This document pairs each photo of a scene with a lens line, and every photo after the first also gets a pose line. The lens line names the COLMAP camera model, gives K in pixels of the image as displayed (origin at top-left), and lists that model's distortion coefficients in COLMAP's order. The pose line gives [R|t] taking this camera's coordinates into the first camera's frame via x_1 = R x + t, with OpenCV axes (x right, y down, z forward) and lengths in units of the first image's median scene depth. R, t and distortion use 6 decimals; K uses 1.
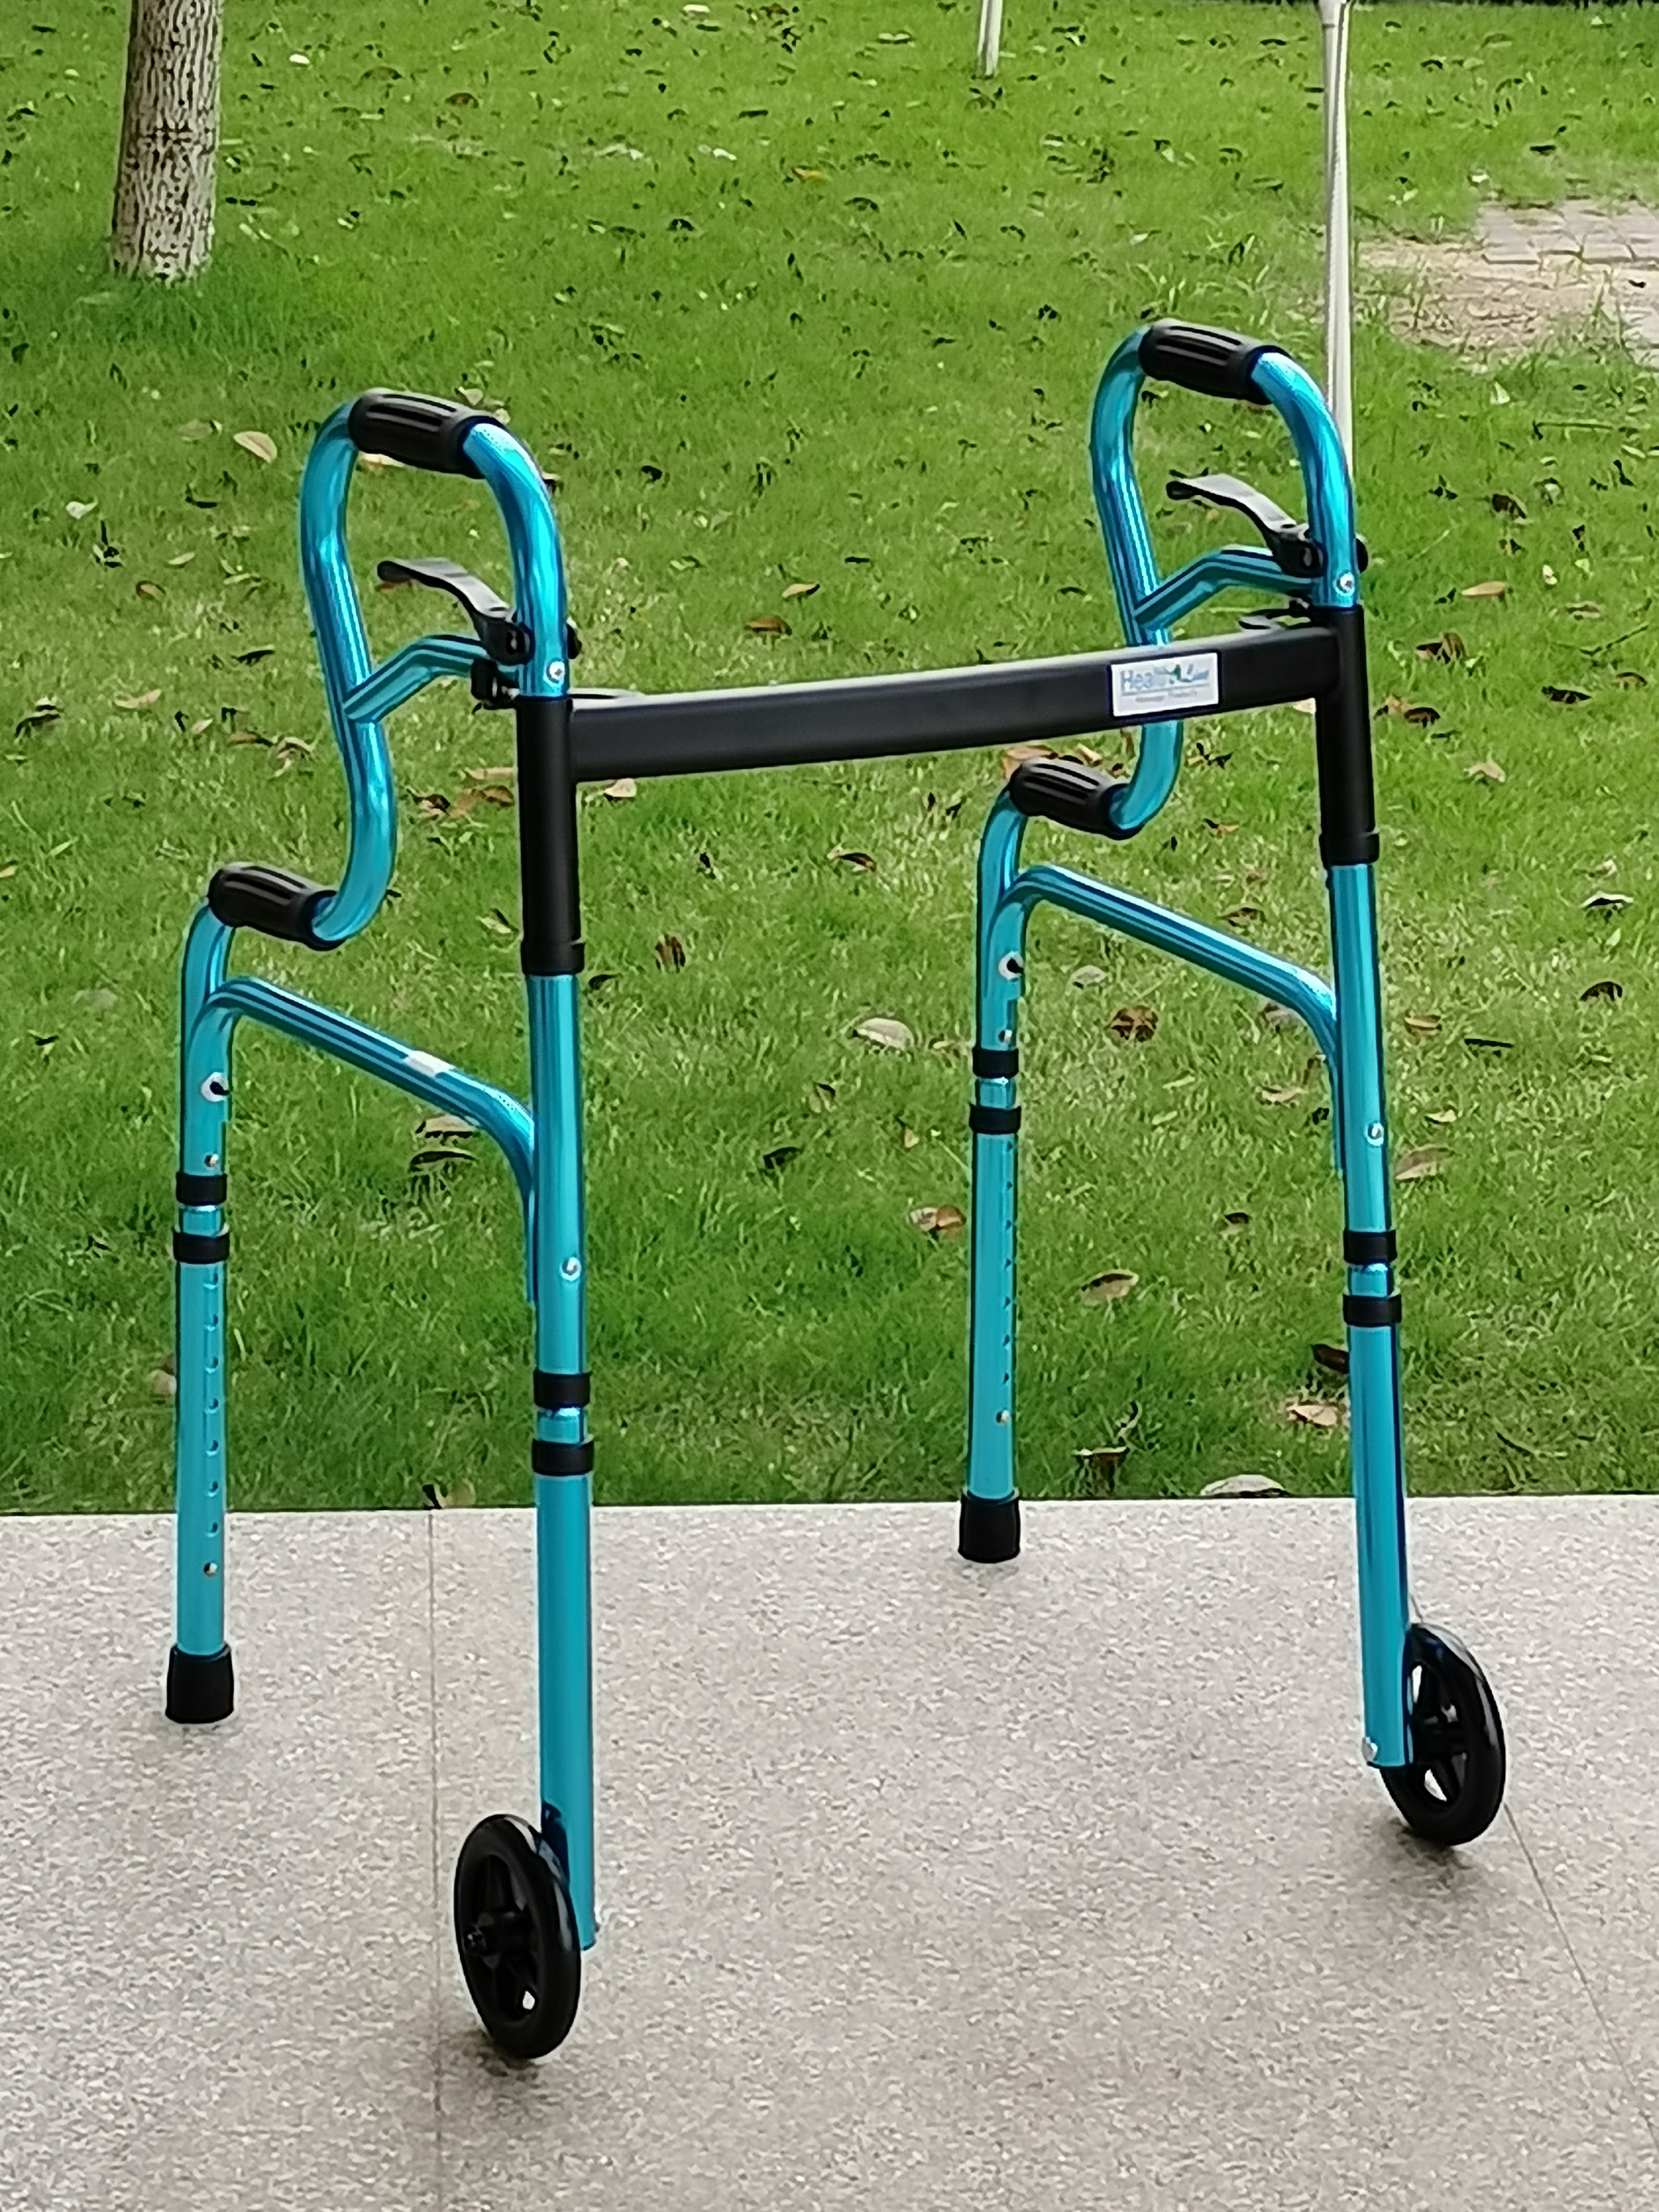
lens RADIAL K [[5297.0, 0, 829.5], [0, 5297.0, 1106.0], [0, 0, 1]] dist [0.057896, 0.000817]
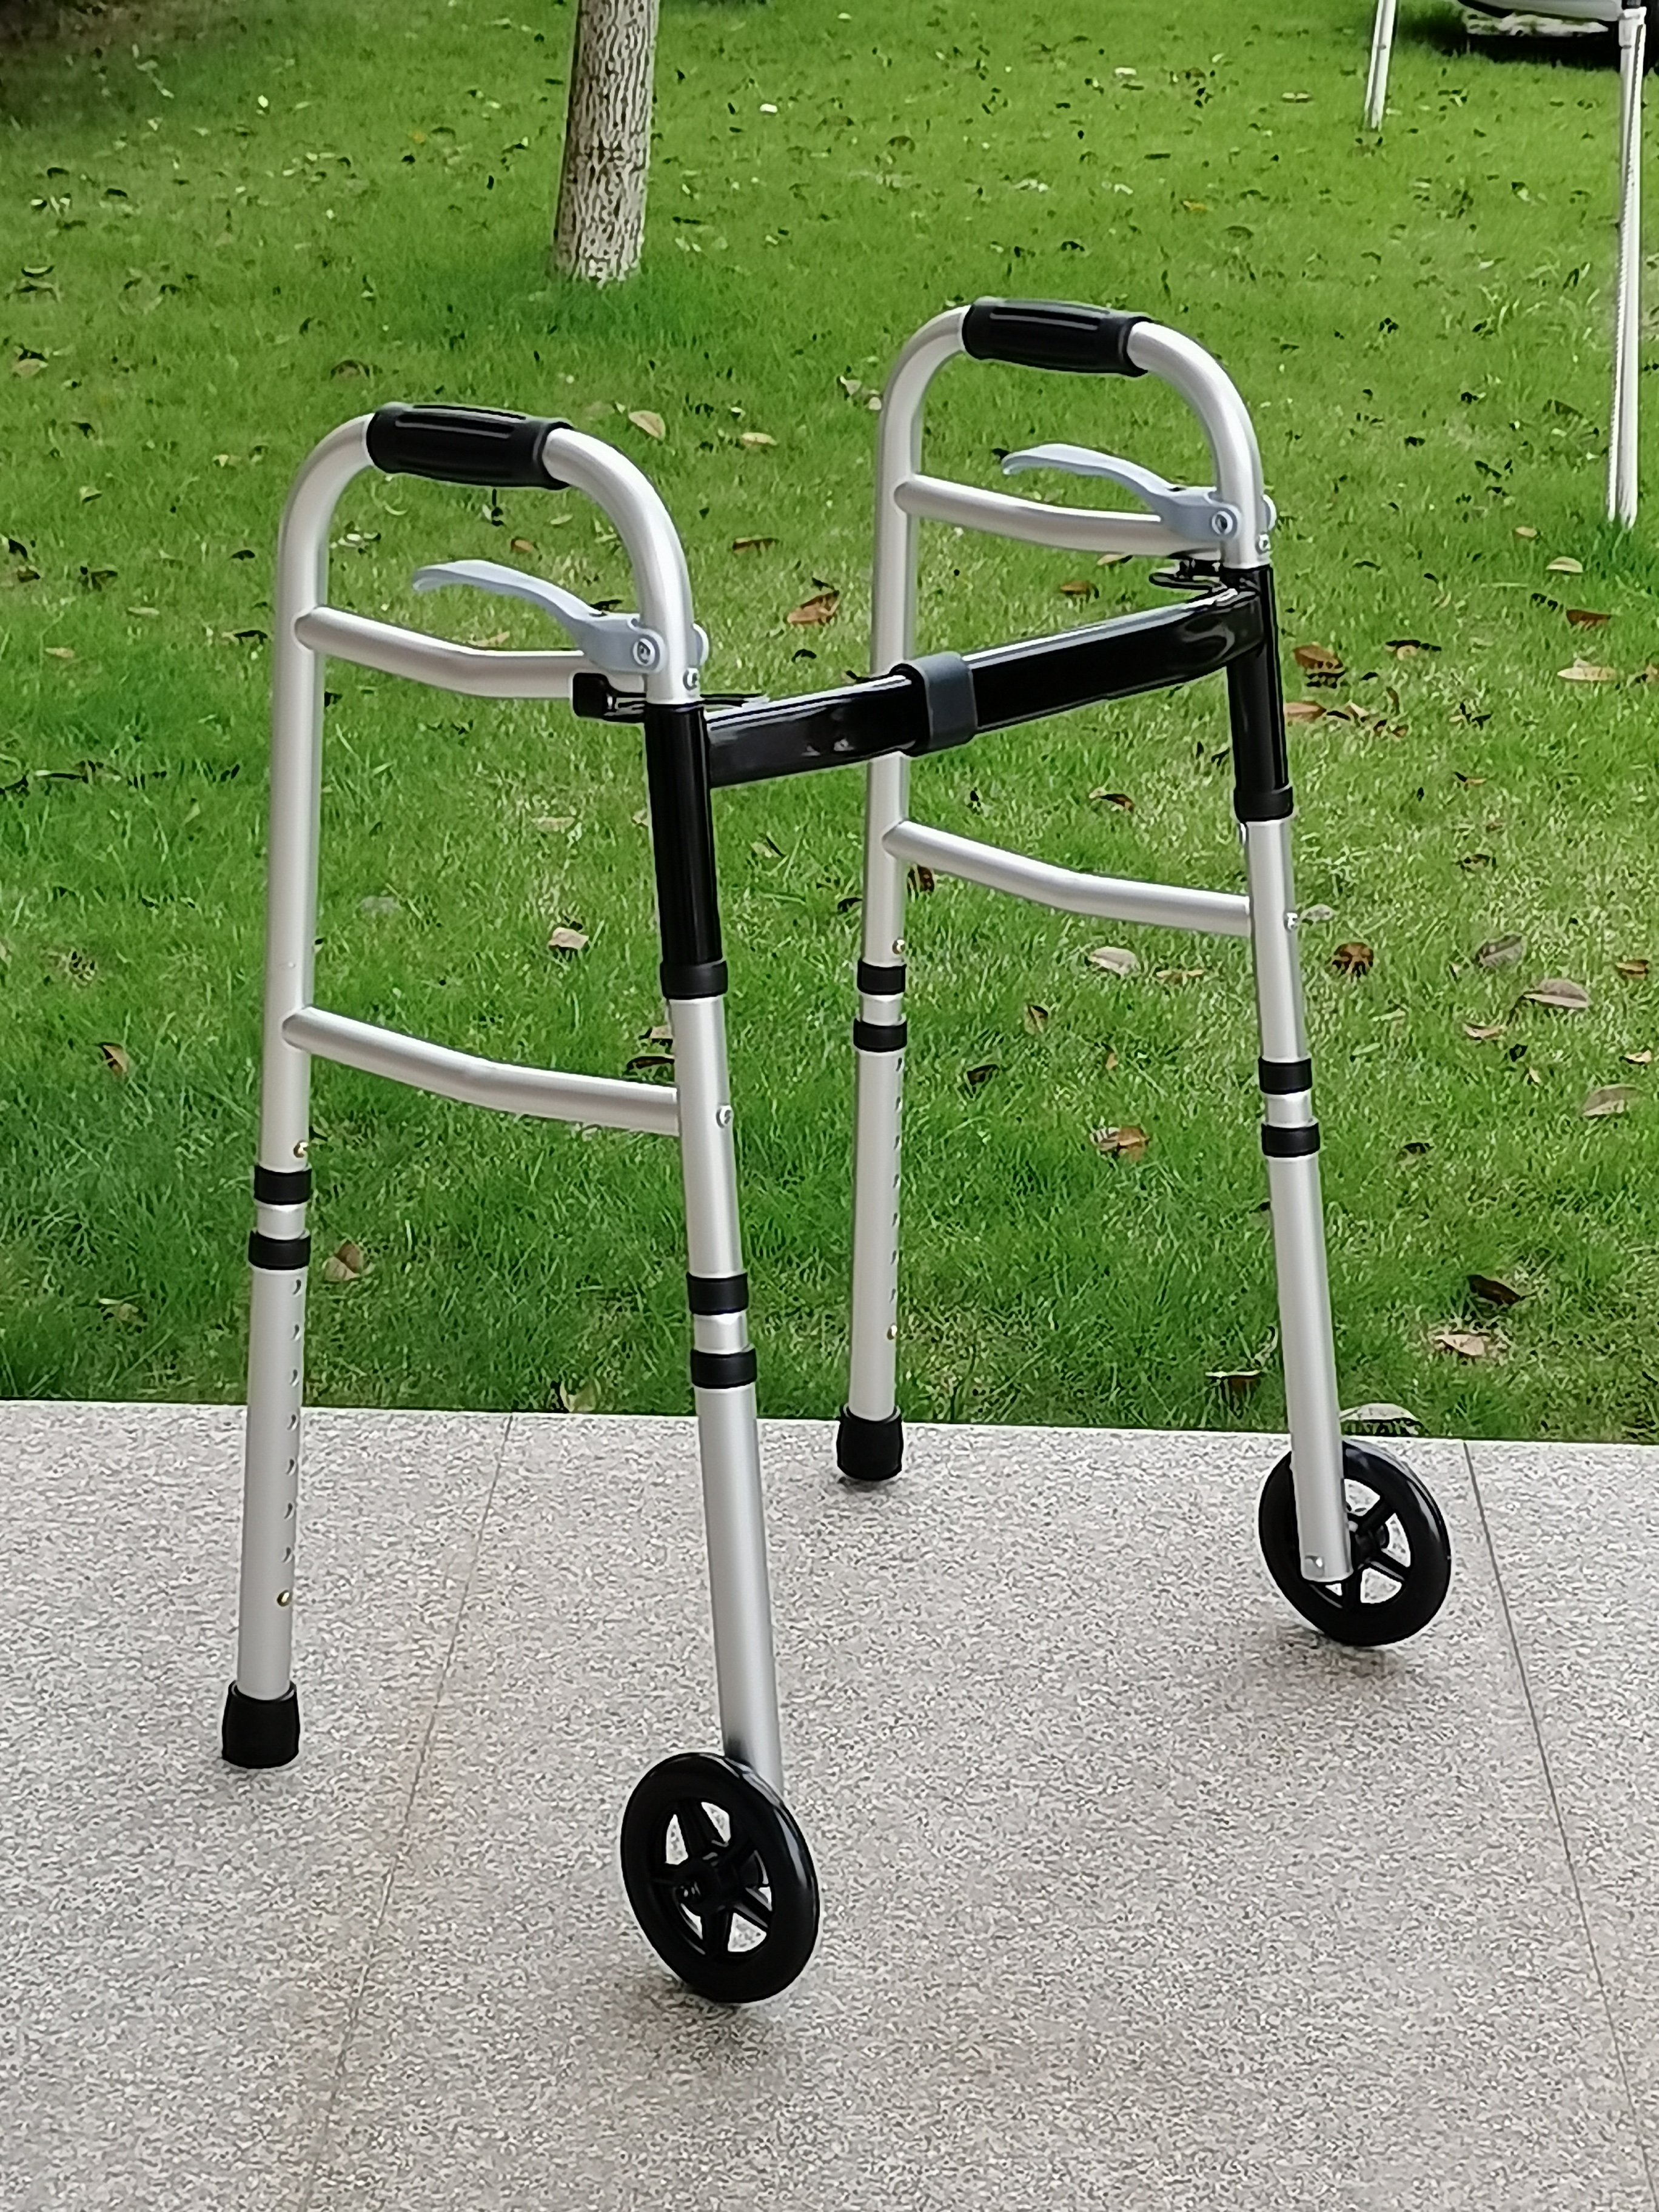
lens RADIAL K [[4304.0, 0, 829.5], [0, 4304.0, 1106.0], [0, 0, 1]] dist [0.076304, -0.196350]
pose [[0.993168, 0.035116, -0.111287, 0.061466], [-0.033079, 0.999251, 0.020099, -0.000180], [0.111910, -0.016280, 0.993585, 0.164335]]
